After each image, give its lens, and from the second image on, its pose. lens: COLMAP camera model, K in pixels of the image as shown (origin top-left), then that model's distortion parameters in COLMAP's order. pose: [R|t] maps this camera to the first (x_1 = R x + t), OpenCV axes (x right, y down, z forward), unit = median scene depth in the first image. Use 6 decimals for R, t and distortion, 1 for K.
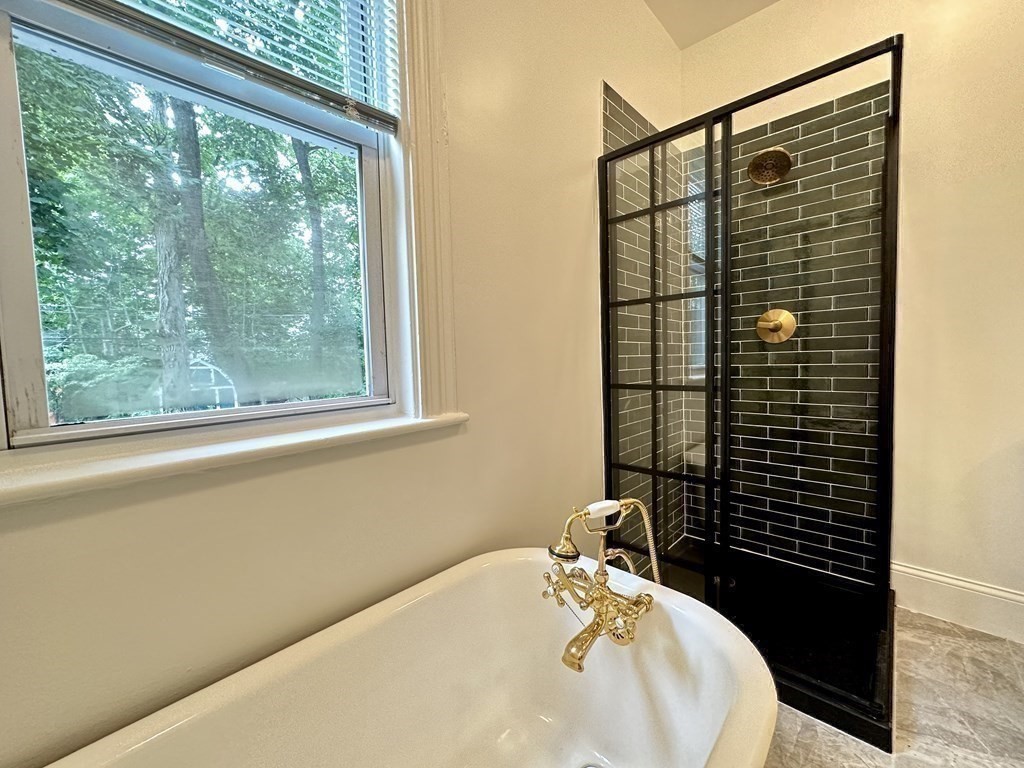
lens RADIAL K [[408.7, 0, 514.9], [0, 408.7, 380.5], [0, 0, 1]] dist [-0.001369, 0.000708]
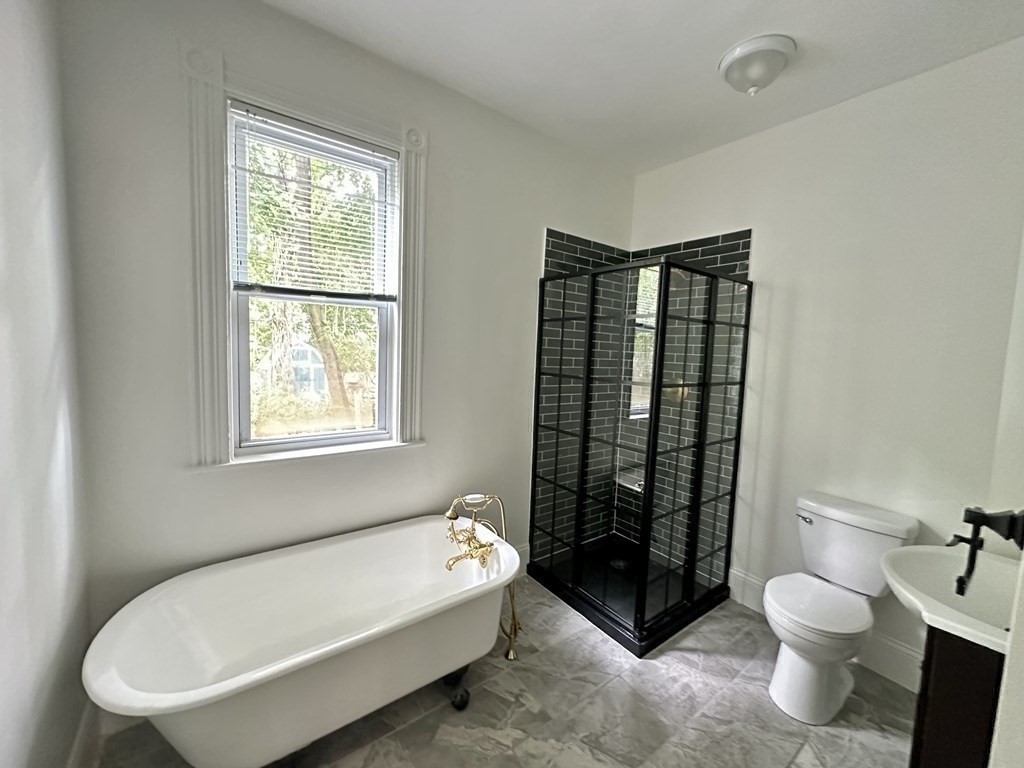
lens RADIAL K [[408.7, 0, 508.9], [0, 408.7, 382.6], [0, 0, 1]] dist [-0.001369, 0.000708]
pose [[0.980551, 0.083019, -0.177844, 0.396502], [-0.078089, 0.996347, 0.034556, -0.195531], [0.180063, -0.019996, 0.983452, -0.552483]]
